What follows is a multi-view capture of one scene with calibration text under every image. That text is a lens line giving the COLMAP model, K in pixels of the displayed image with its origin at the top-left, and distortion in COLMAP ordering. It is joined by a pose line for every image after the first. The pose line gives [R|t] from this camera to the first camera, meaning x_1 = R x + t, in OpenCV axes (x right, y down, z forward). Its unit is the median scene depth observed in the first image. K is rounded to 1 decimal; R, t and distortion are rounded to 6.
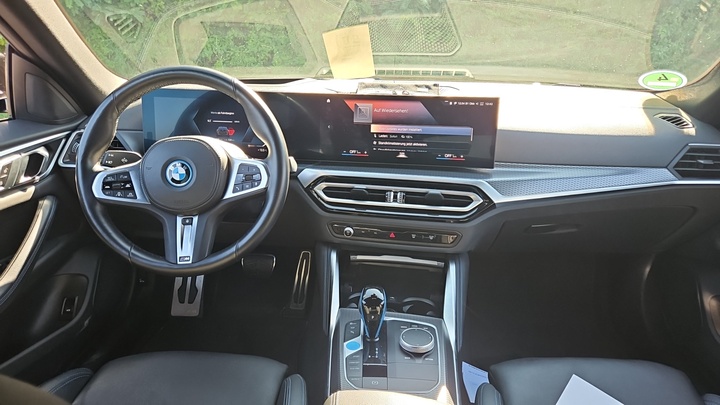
lens RADIAL K [[484.8, 0, 358.2], [0, 484.8, 205.8], [0, 0, 1]] dist [0.012308, -0.009990]
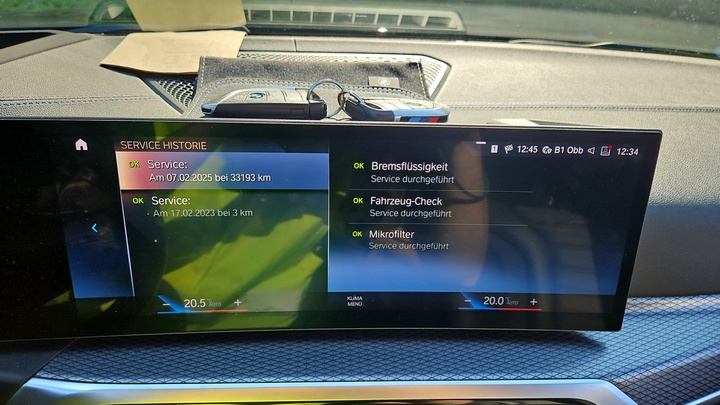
lens RADIAL K [[484.8, 0, 363.9], [0, 484.8, 202.2], [0, 0, 1]] dist [0.012308, -0.009990]
pose [[0.966341, -0.080250, 0.244428, 0.023423], [0.045097, 0.988232, 0.146164, -0.220285], [-0.253282, -0.130222, 0.958588, 0.702361]]
